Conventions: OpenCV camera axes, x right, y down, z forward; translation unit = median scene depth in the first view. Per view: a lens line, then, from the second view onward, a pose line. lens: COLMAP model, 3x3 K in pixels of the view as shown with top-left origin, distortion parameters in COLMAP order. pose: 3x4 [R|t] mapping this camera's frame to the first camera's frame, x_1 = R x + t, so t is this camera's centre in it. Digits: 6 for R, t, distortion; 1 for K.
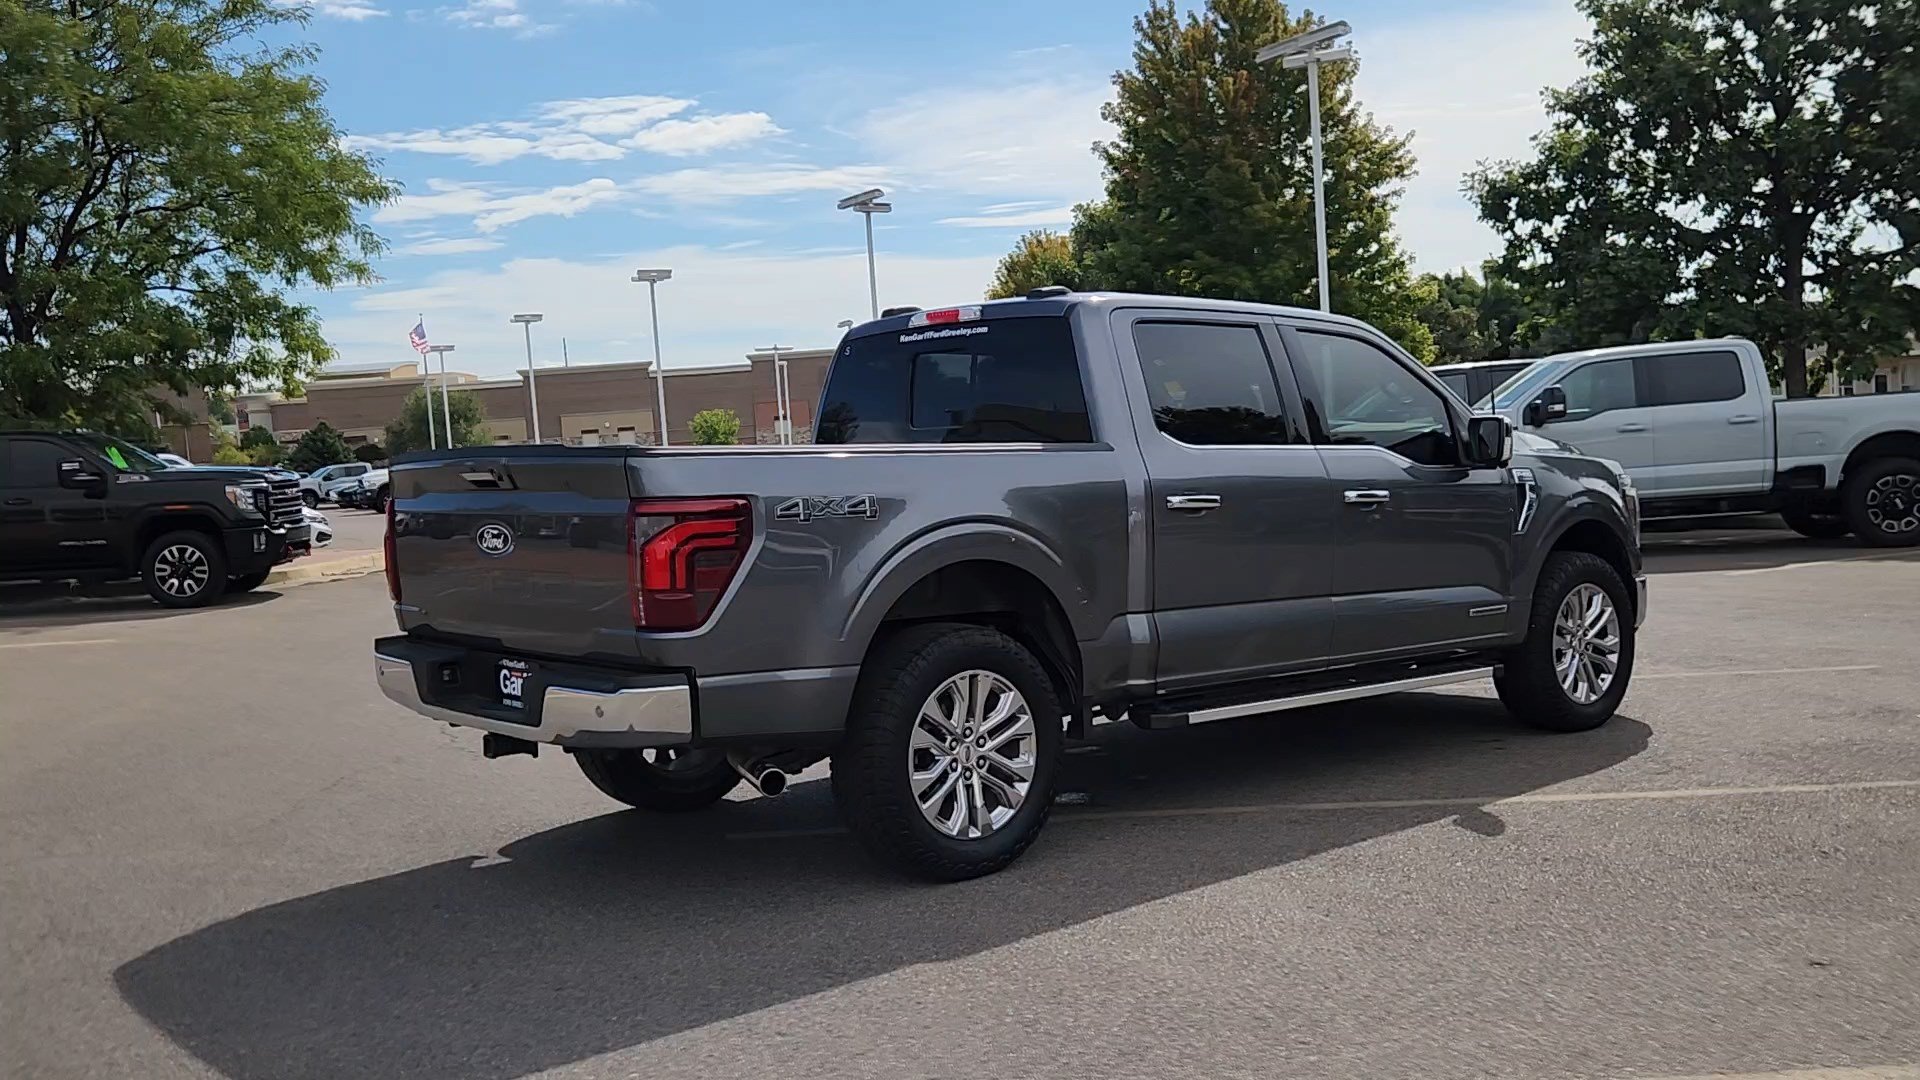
lens RADIAL K [[1776.6, 0, 945.5], [0, 1776.6, 543.4], [0, 0, 1]] dist [0.026022, 0.000000]
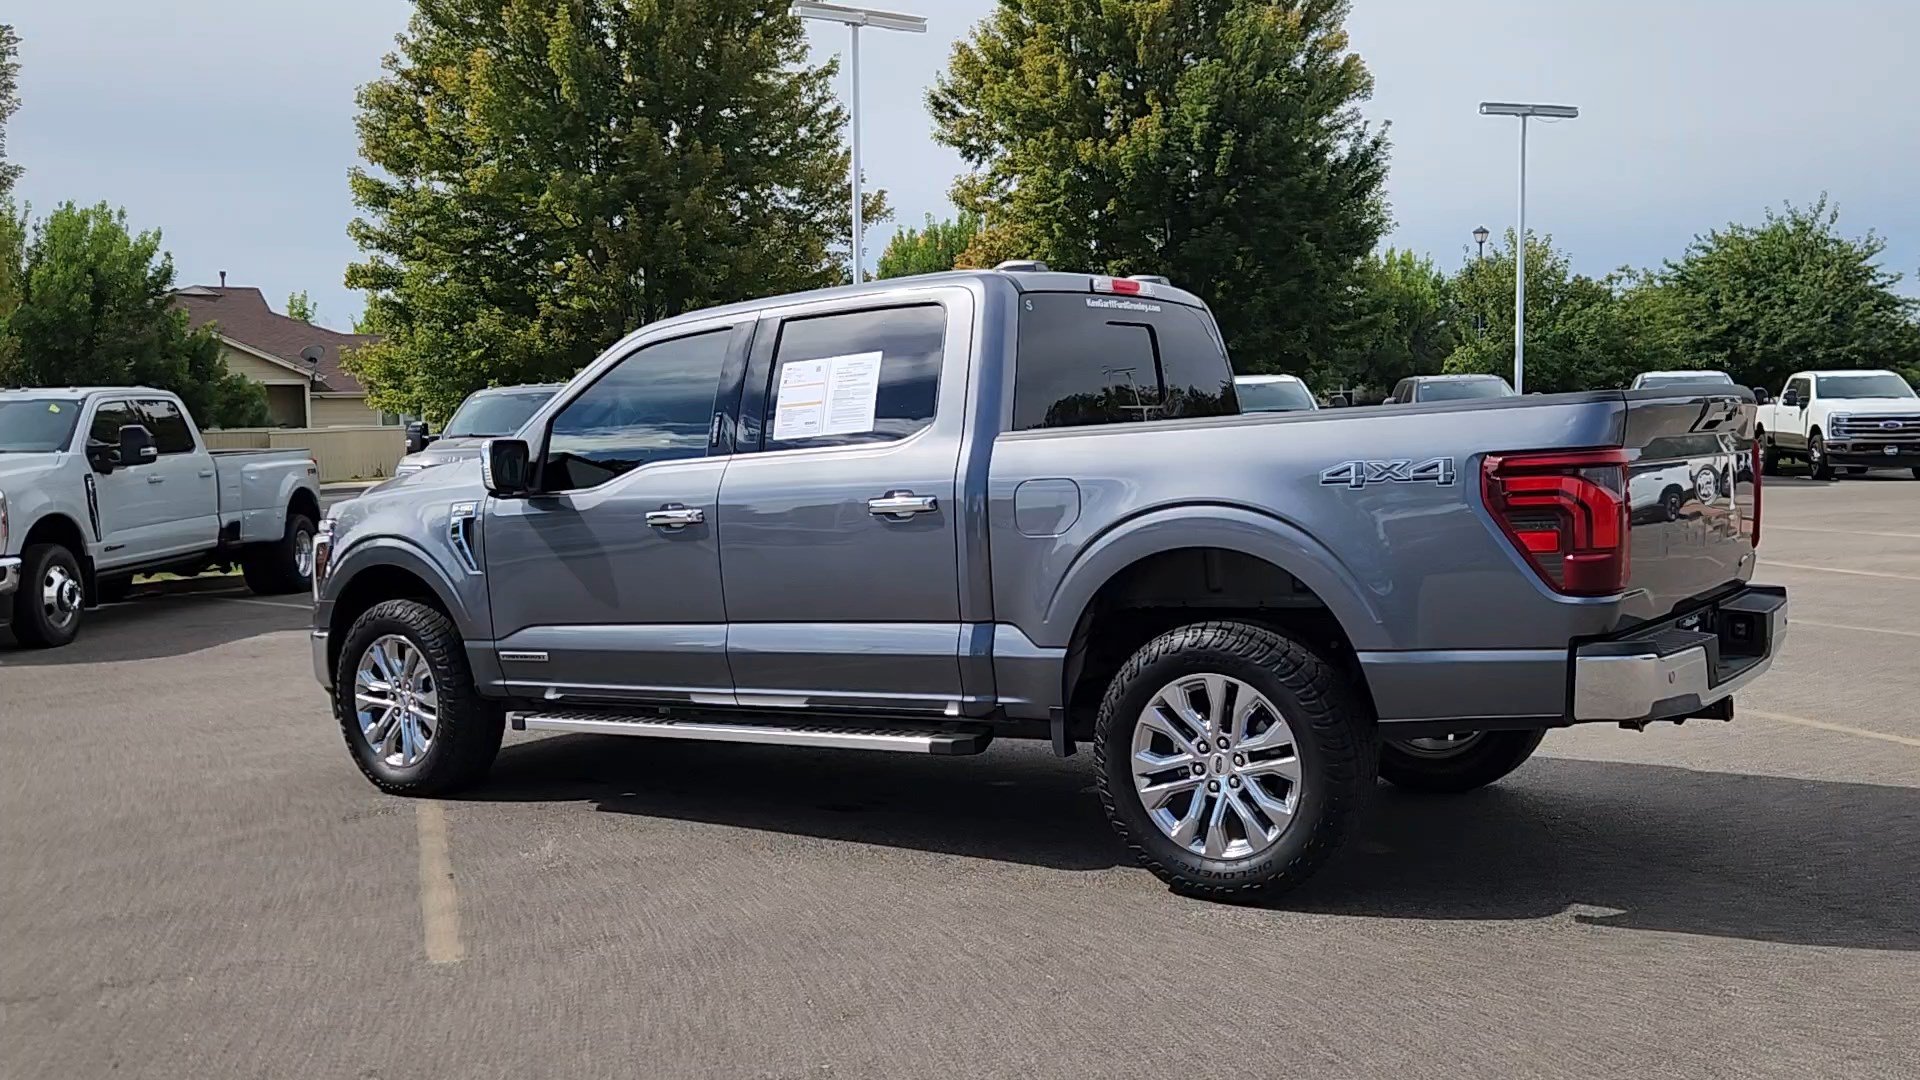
lens RADIAL K [[1776.6, 0, 945.6], [0, 1776.6, 539.3], [0, 0, 1]] dist [0.026022, 0.000000]
pose [[-0.255991, -0.001717, 0.966678, -0.750141], [0.099436, 0.994647, 0.028099, -0.028346], [-0.961551, 0.103316, -0.254450, 1.156523]]
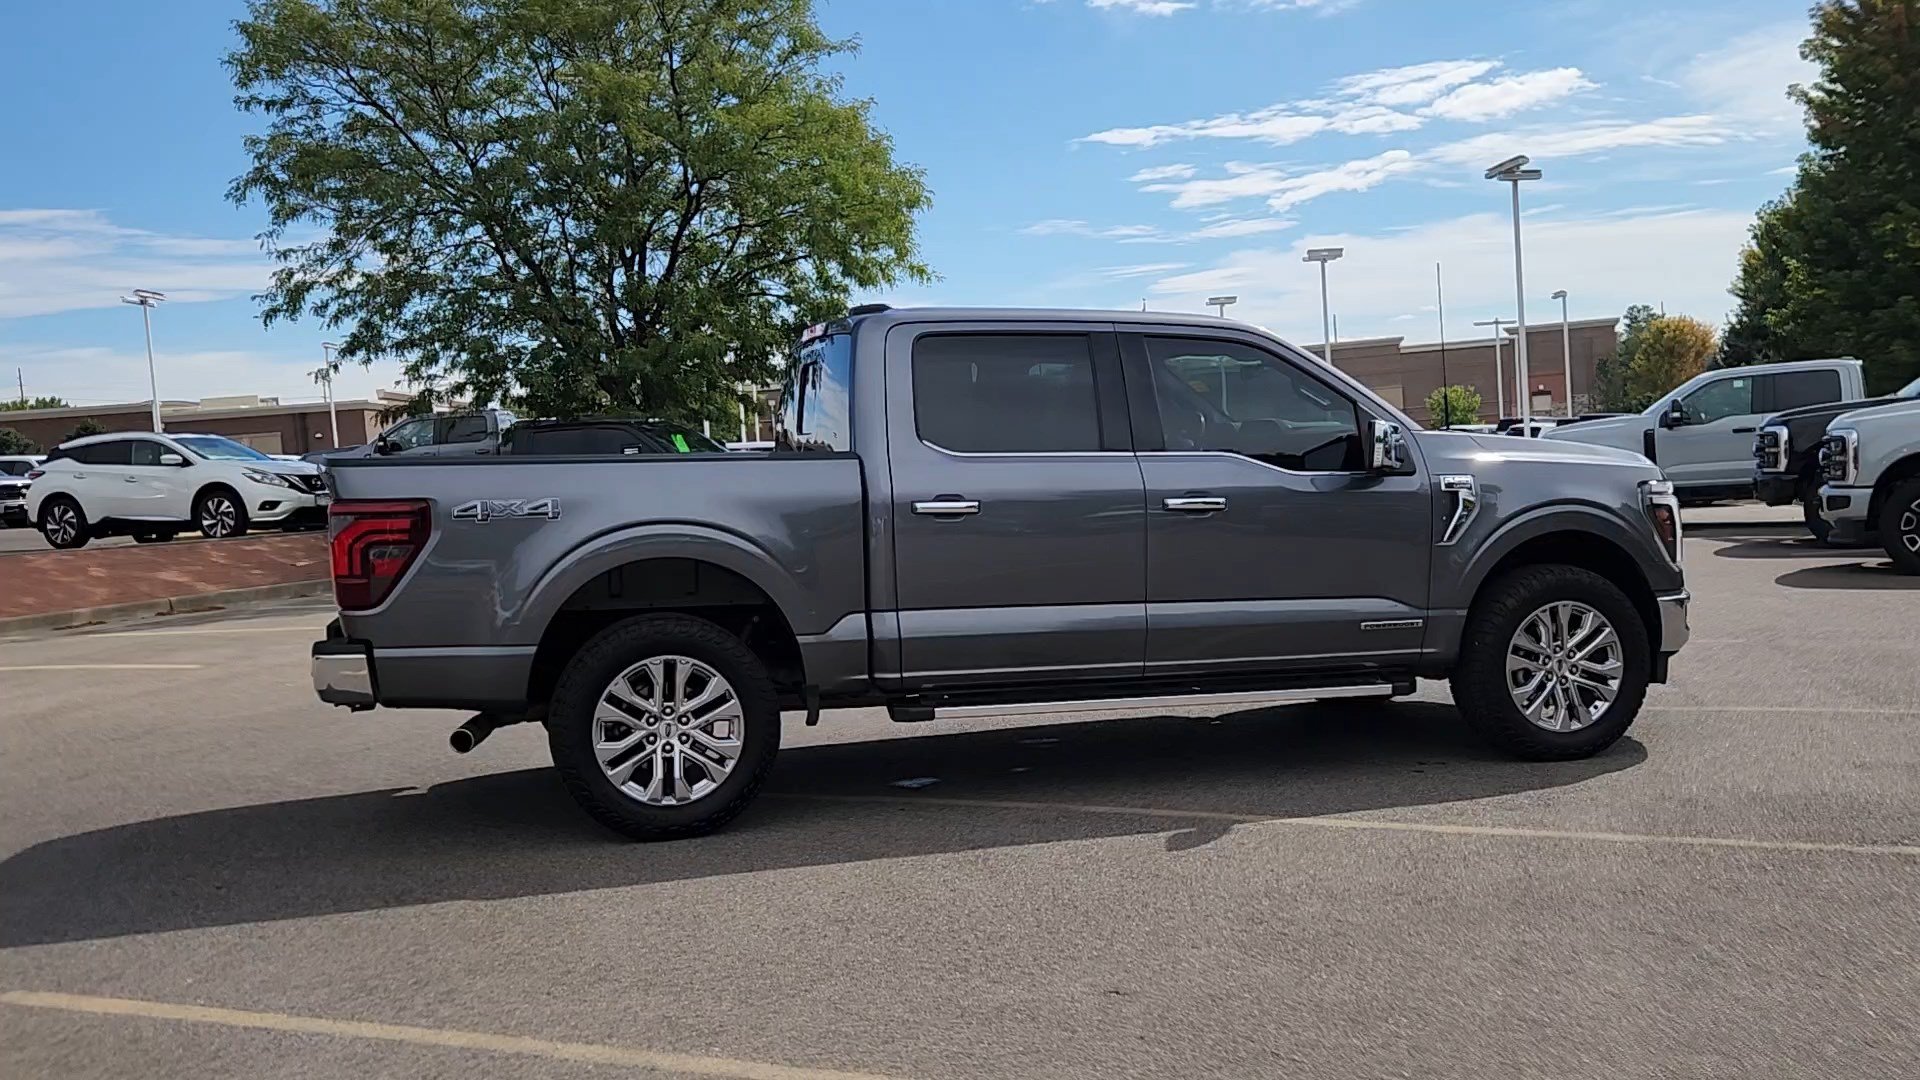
lens RADIAL K [[1776.6, 0, 945.7], [0, 1776.6, 537.3], [0, 0, 1]] dist [0.026022, 0.000000]
pose [[0.907861, 0.025107, -0.418519, 0.459947], [-0.021005, 0.999676, 0.014407, -0.016661], [0.418745, -0.004288, 0.908094, 0.038186]]
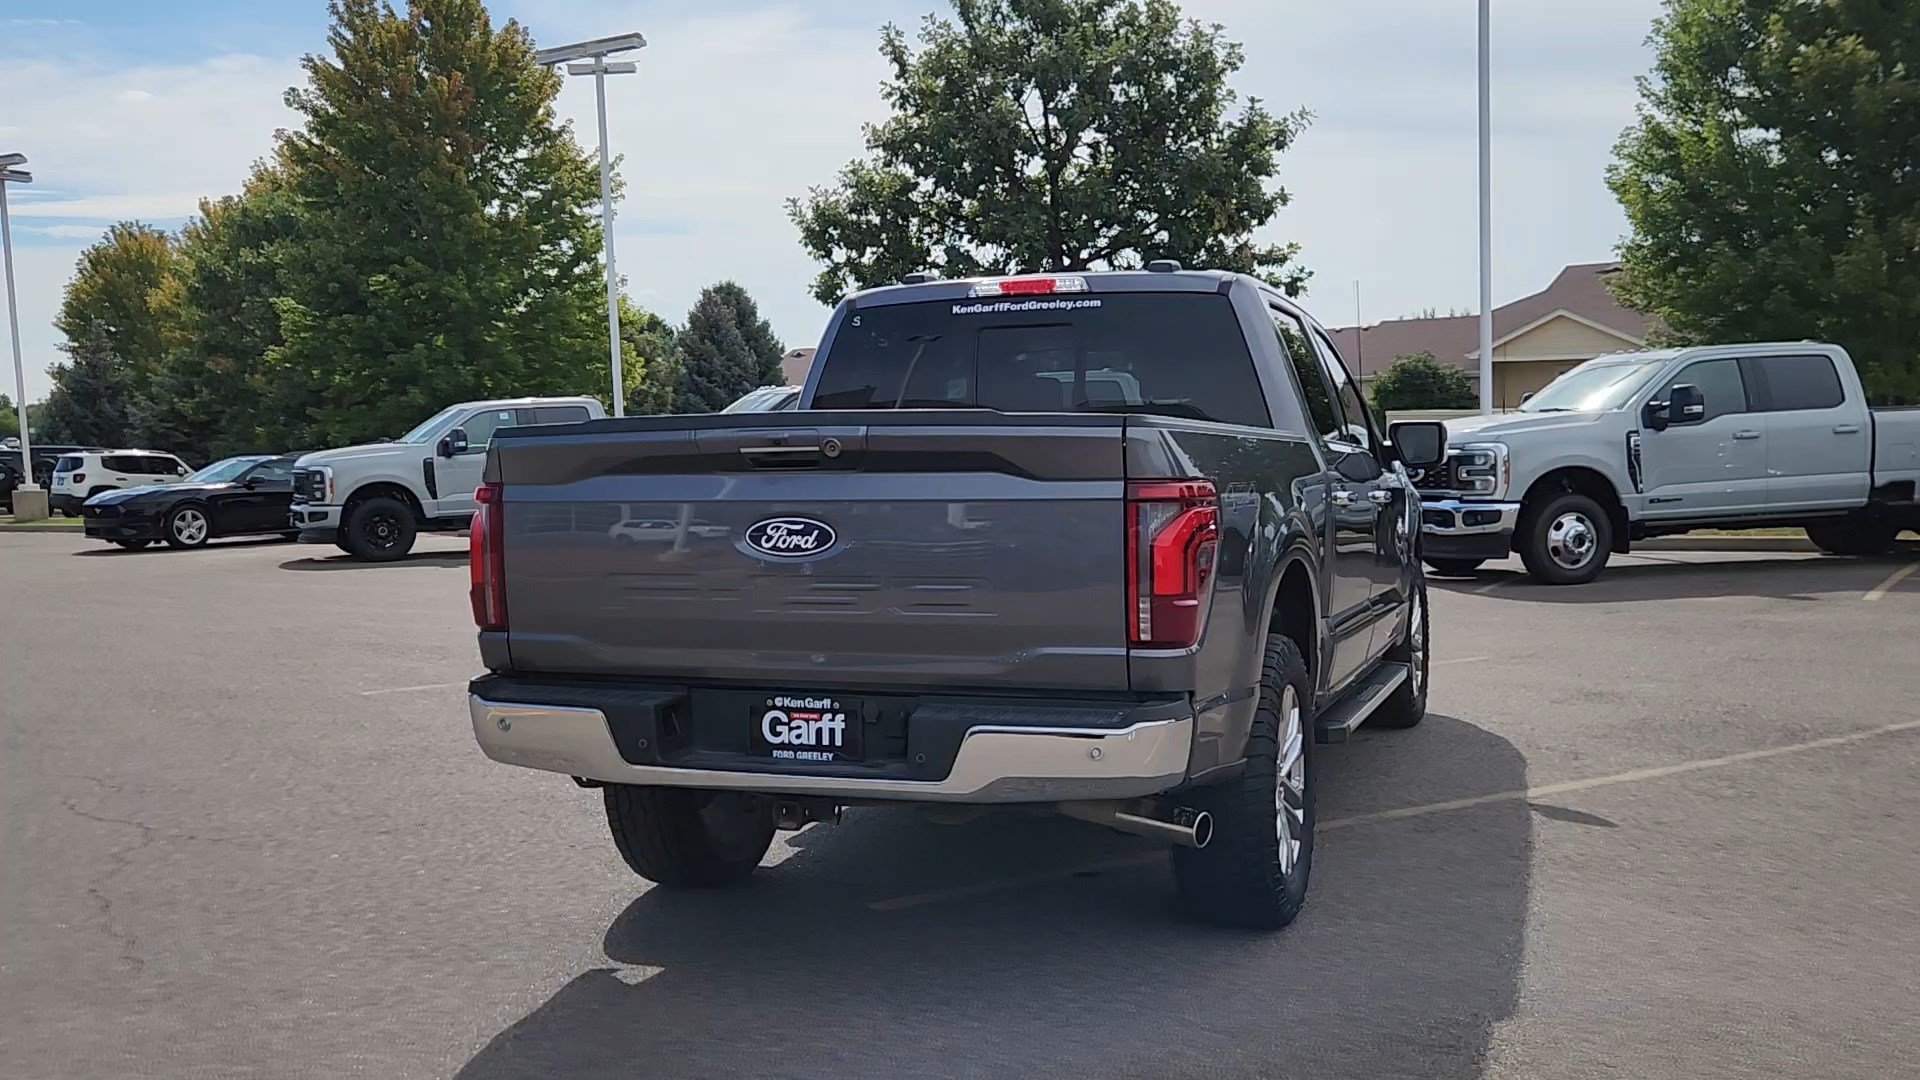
lens RADIAL K [[1776.6, 0, 942.9], [0, 1776.6, 543.2], [0, 0, 1]] dist [0.026022, 0.000000]
pose [[0.870326, -0.003758, 0.492462, -0.404602], [0.011010, 0.999869, -0.011828, 0.007117], [-0.492353, 0.015717, 0.870254, 0.227422]]
